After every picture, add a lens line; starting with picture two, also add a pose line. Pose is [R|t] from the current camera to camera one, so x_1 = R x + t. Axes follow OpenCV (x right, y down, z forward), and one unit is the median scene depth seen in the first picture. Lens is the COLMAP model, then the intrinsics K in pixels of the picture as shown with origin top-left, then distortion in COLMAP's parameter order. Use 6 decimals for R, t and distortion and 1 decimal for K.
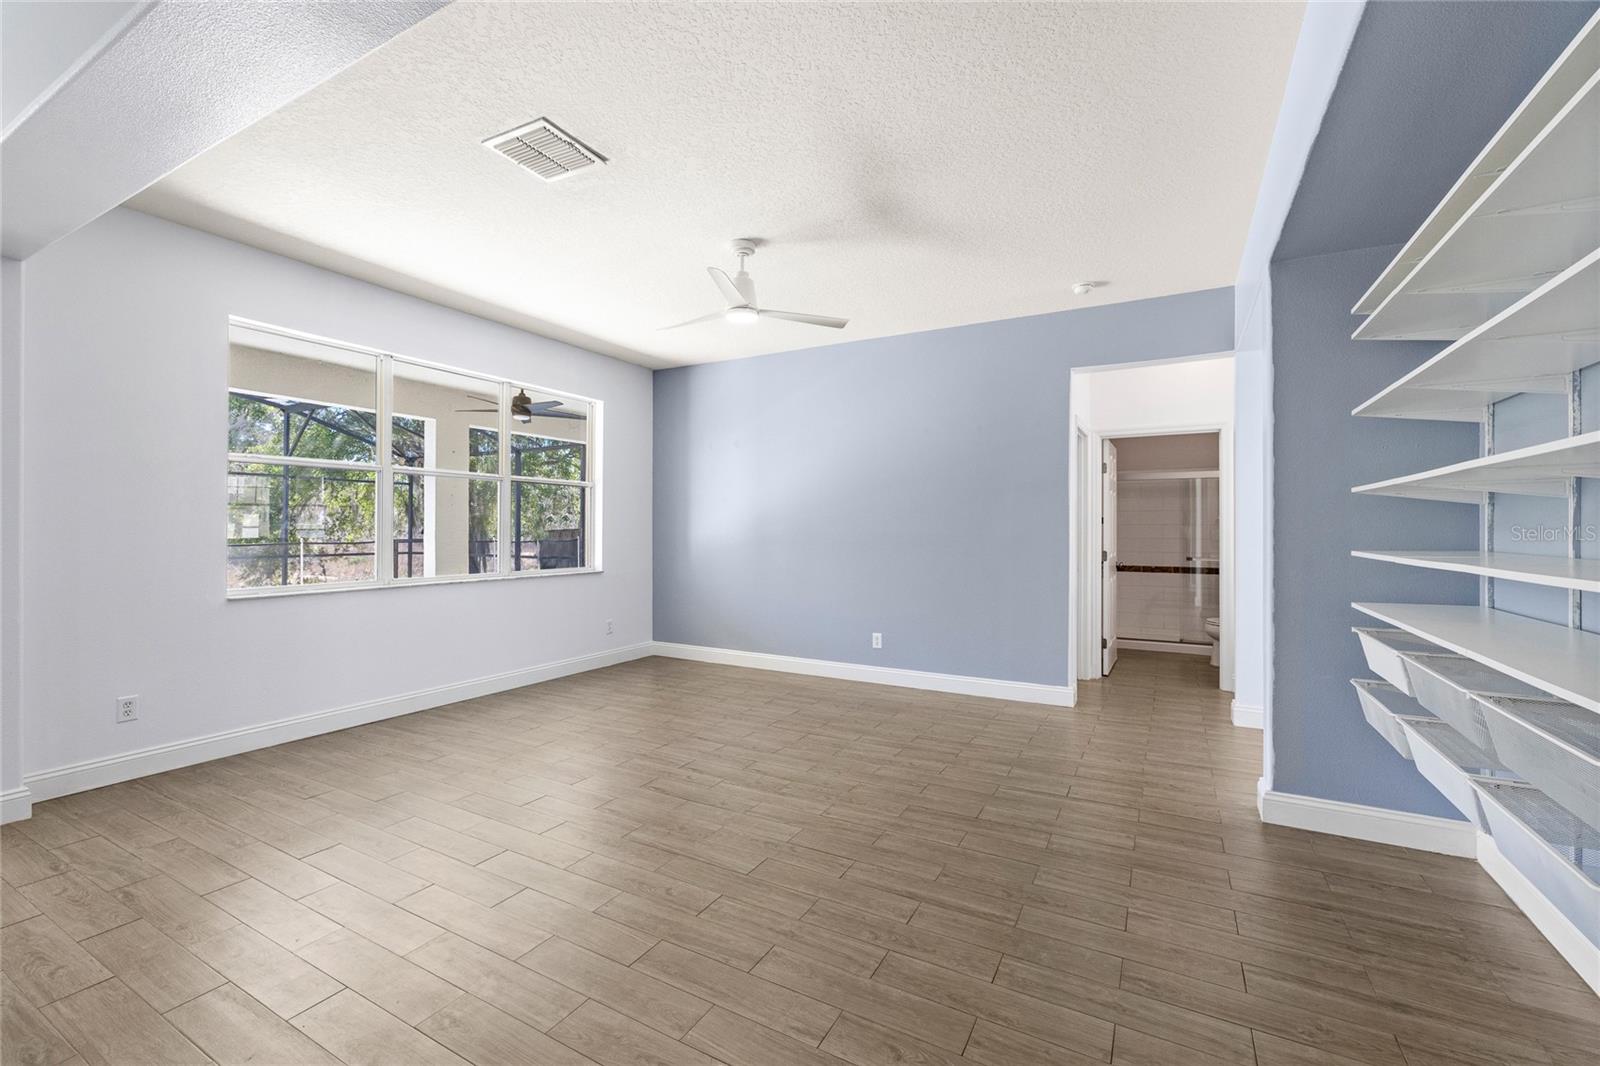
lens RADIAL K [[685.4, 0, 790.9], [0, 685.4, 529.0], [0, 0, 1]] dist [0.005368, 0.001042]
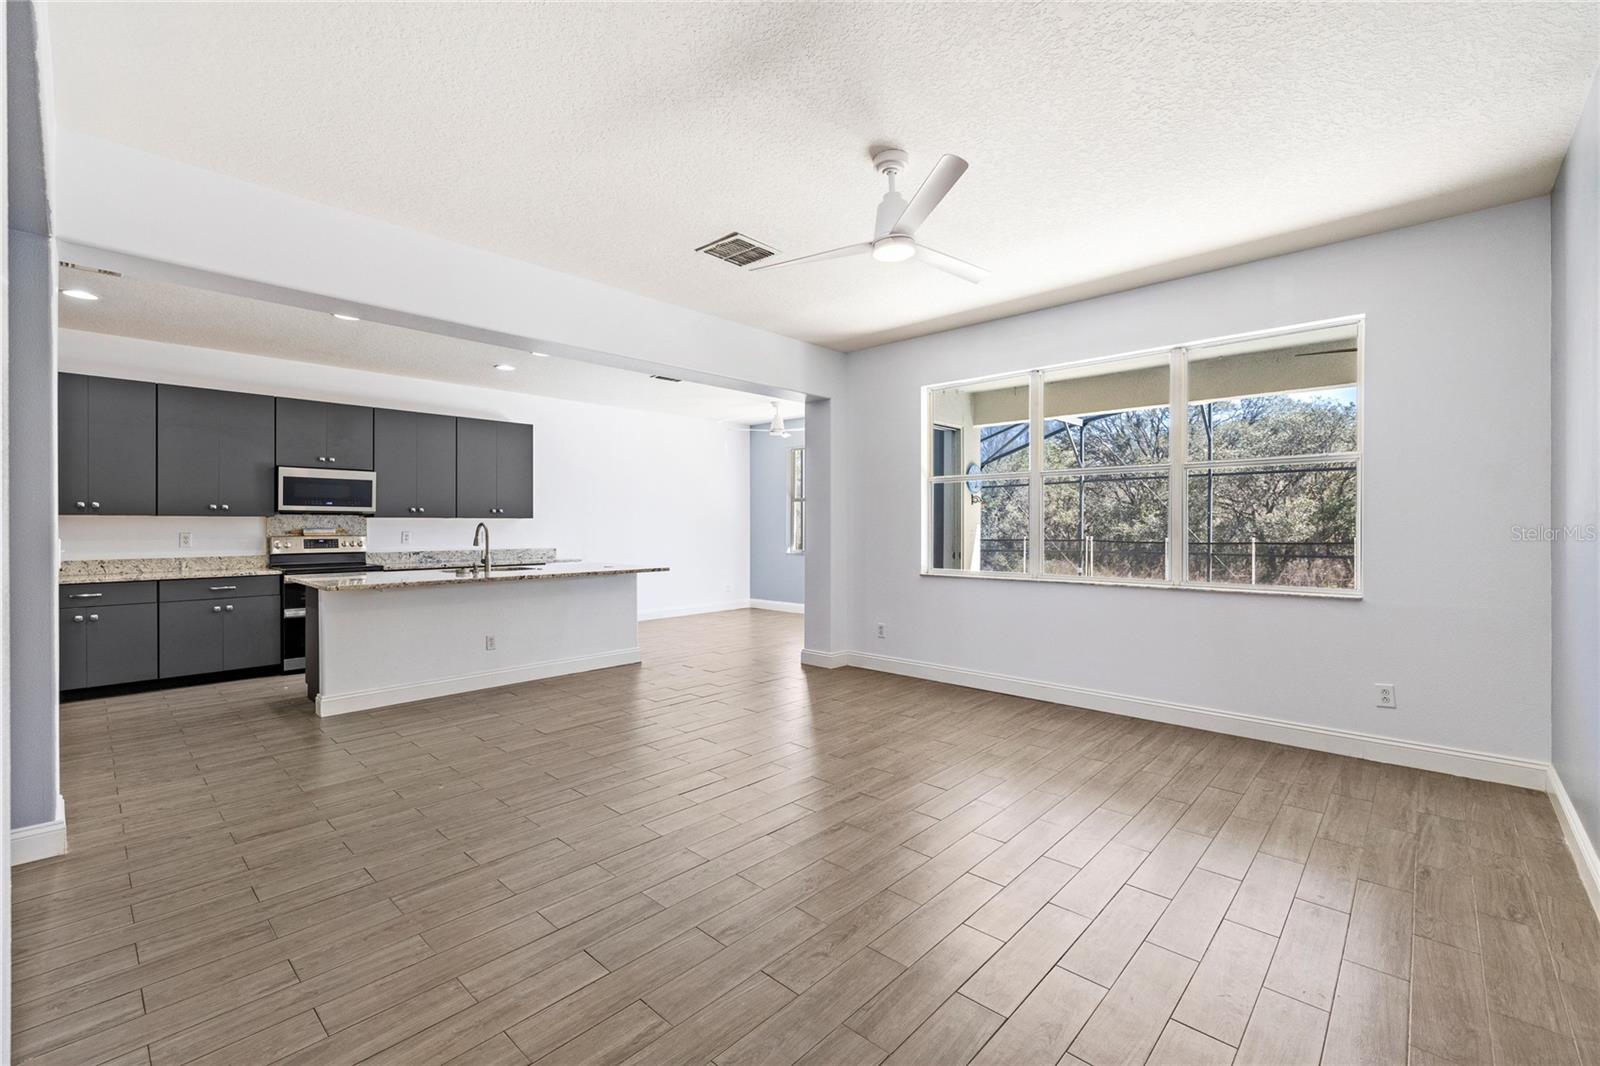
lens RADIAL K [[685.4, 0, 794.1], [0, 685.4, 527.3], [0, 0, 1]] dist [0.005368, 0.001042]
pose [[-0.252228, 0.000997, -0.967667, 0.781827], [0.002004, 0.999998, 0.000508, -0.002994], [0.967666, -0.001811, -0.252230, 1.219103]]
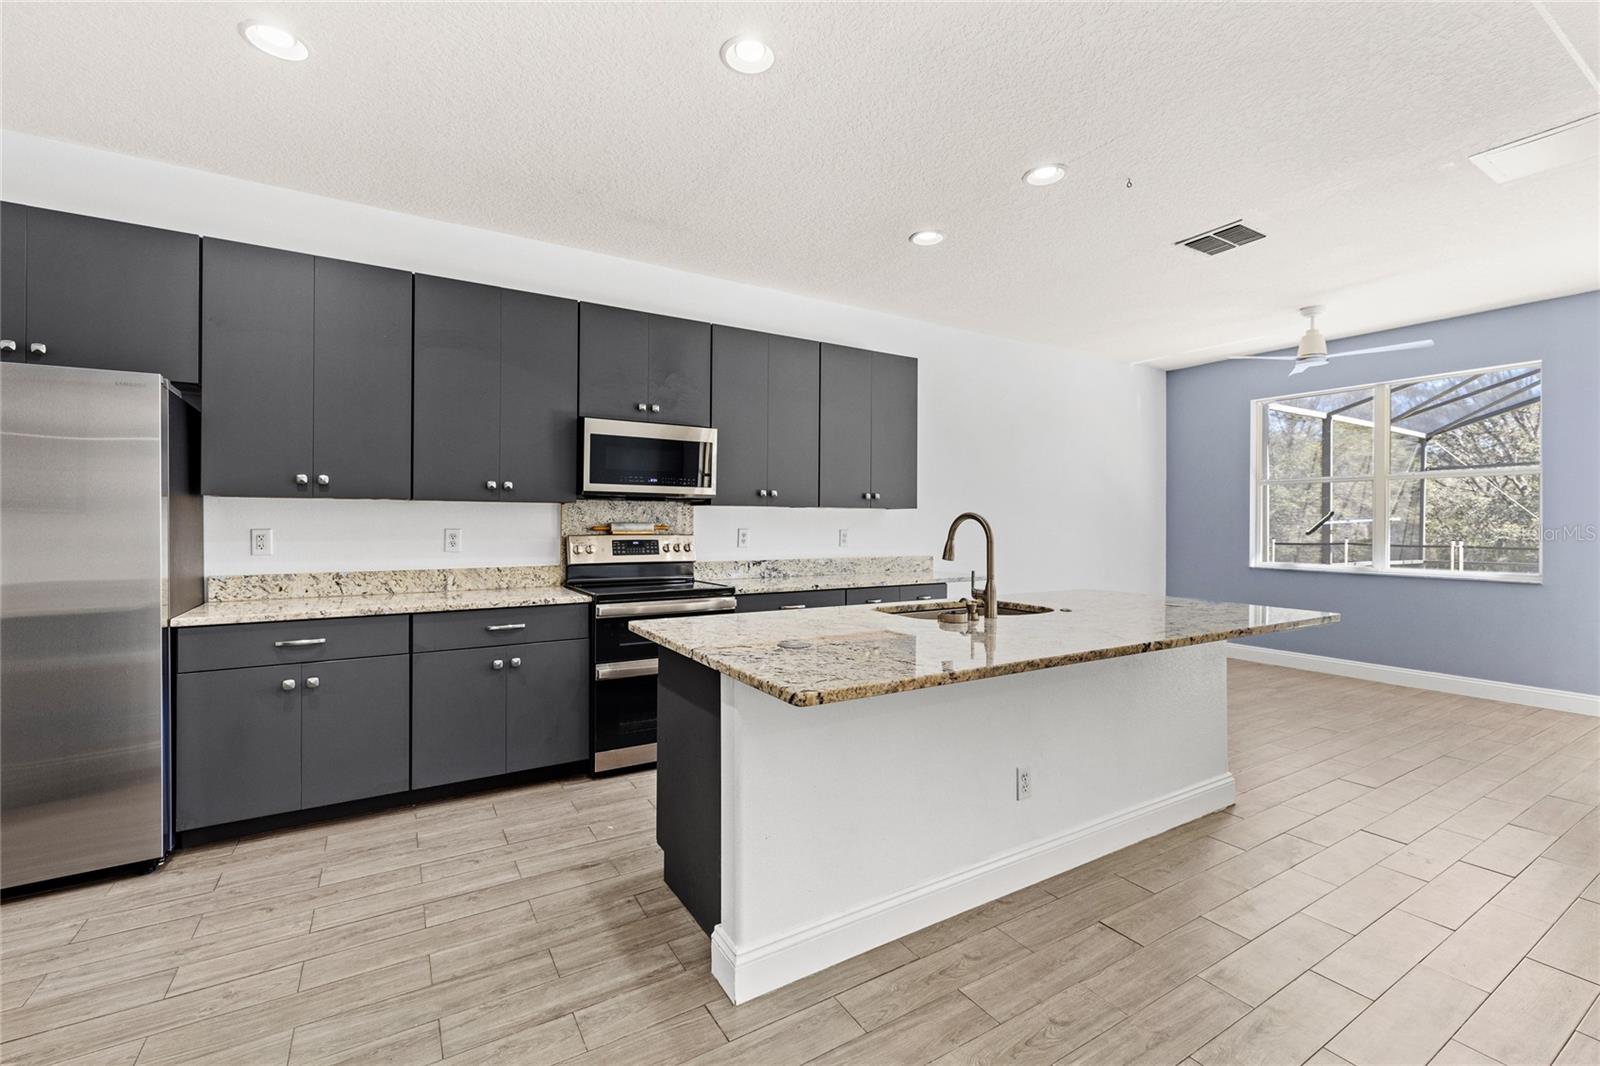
lens RADIAL K [[685.4, 0, 791.3], [0, 685.4, 525.3], [0, 0, 1]] dist [0.005368, 0.001042]
pose [[-0.499038, -0.001292, -0.866579, 0.533792], [-0.004075, 0.999991, 0.000855, -0.001436], [0.866571, 0.003958, -0.499039, 0.852179]]
